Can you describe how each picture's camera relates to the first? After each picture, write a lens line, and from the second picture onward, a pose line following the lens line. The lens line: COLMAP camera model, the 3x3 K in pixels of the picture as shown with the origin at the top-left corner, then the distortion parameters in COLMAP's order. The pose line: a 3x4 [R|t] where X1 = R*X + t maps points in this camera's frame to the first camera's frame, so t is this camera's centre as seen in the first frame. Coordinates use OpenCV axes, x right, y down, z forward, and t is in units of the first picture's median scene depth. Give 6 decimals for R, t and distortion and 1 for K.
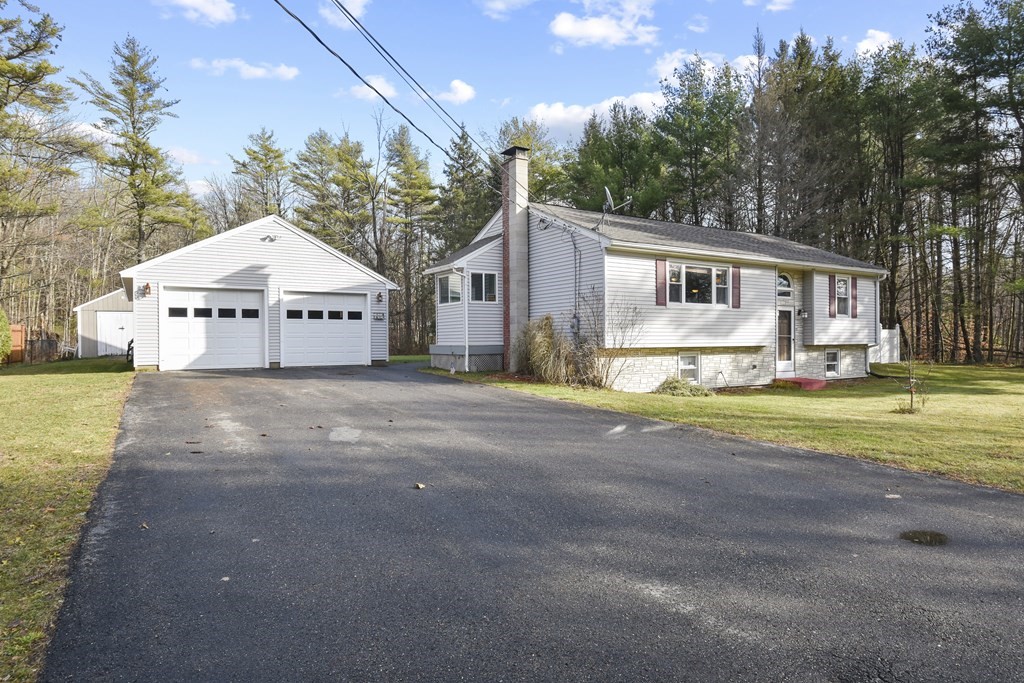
lens RADIAL K [[569.8, 0, 512.0], [0, 569.8, 341.5], [0, 0, 1]] dist [0.002910, 0.000546]
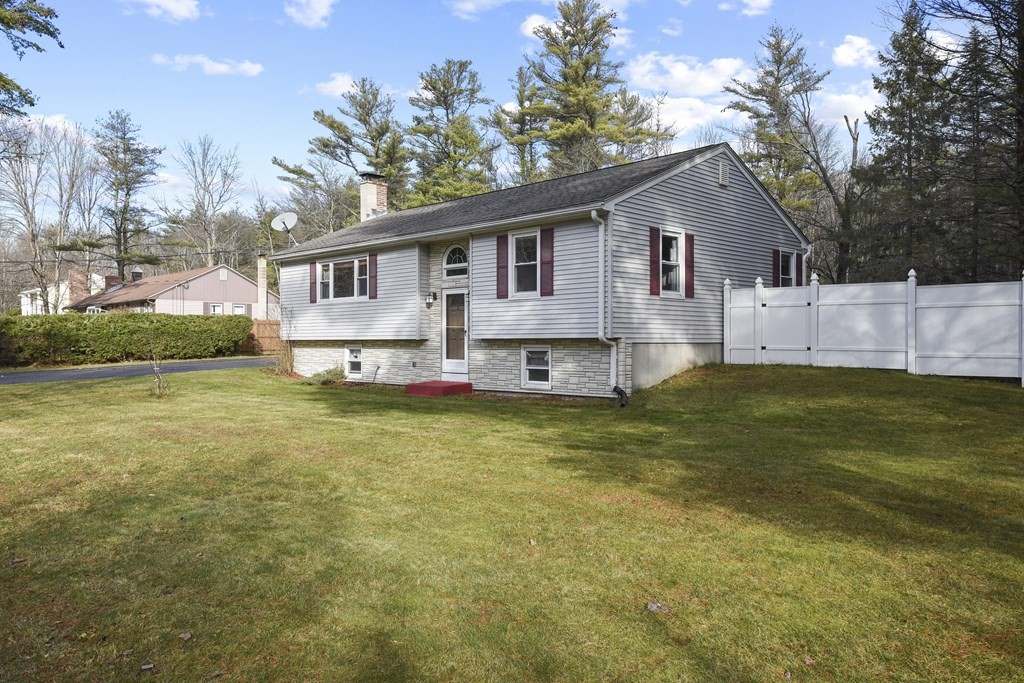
lens RADIAL K [[765.6, 0, 512.0], [0, 765.6, 341.5], [0, 0, 1]] dist [0.038996, 0.000478]
pose [[0.241228, 0.005345, -0.970454, 1.614868], [-0.000933, 0.999986, 0.005276, 0.004224], [0.970468, -0.000367, 0.241230, 0.892575]]
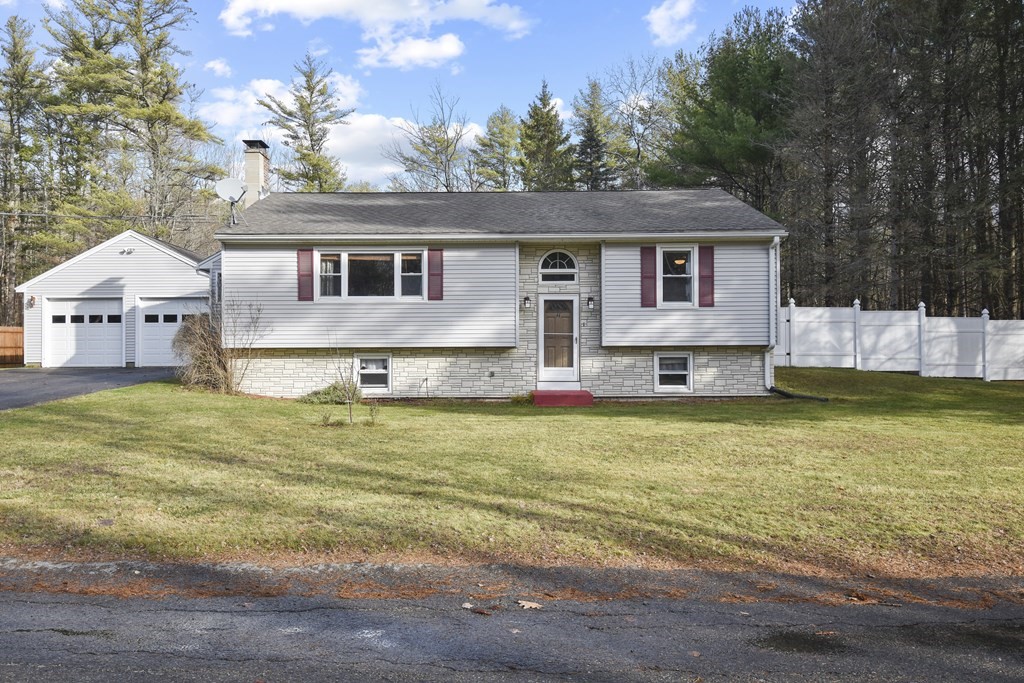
lens RADIAL K [[737.4, 0, 512.0], [0, 737.4, 341.5], [0, 0, 1]] dist [0.025085, -0.001835]
pose [[0.849073, -0.004716, -0.528255, 1.009485], [-0.001600, 0.999933, -0.011500, 0.011908], [0.528273, 0.010610, 0.849008, 0.164771]]
